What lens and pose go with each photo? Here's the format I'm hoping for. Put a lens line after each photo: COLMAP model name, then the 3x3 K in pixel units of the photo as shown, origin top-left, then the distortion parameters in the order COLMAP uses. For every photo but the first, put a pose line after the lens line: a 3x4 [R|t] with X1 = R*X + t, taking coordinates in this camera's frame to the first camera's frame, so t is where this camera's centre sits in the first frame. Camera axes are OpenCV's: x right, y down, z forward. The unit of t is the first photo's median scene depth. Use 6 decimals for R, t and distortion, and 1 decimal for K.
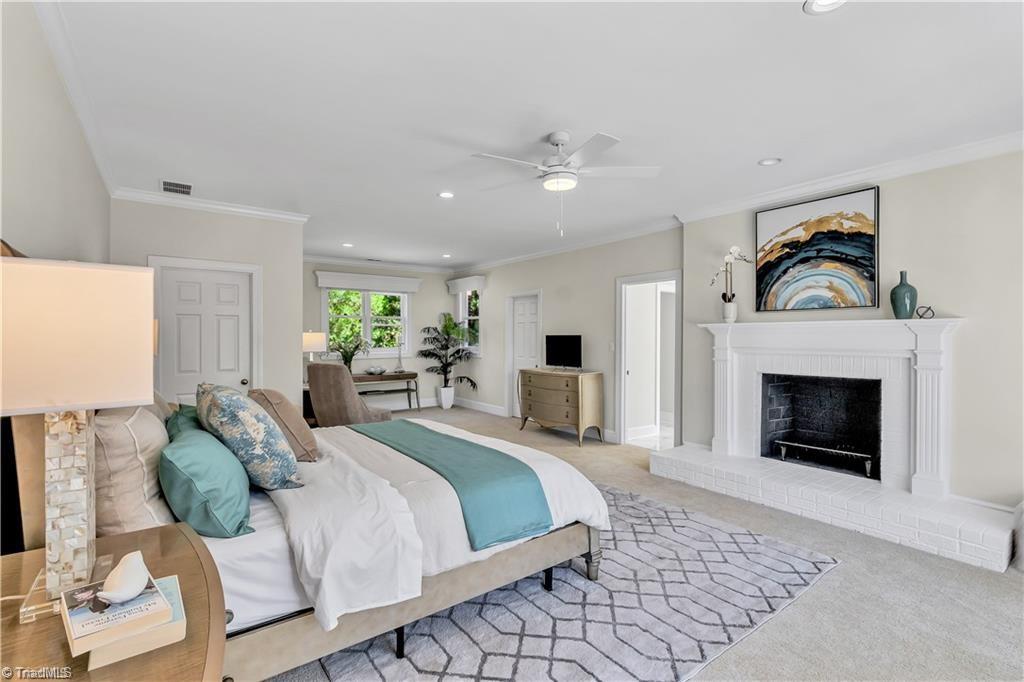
lens RADIAL K [[471.8, 0, 513.9], [0, 471.8, 338.8], [0, 0, 1]] dist [-0.006094, -0.000152]
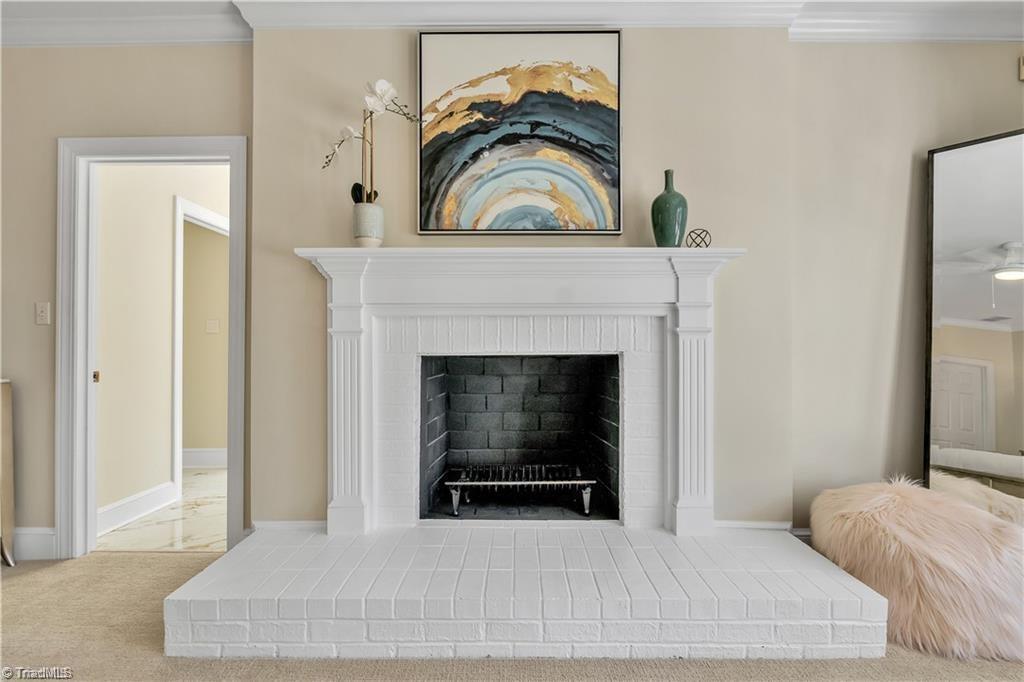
lens RADIAL K [[471.8, 0, 513.4], [0, 471.8, 344.5], [0, 0, 1]] dist [-0.006094, -0.000152]
pose [[0.595190, 0.001962, 0.803583, 0.185522], [0.003728, 0.999980, -0.005203, 0.068648], [-0.803577, 0.006092, 0.595170, 0.666491]]
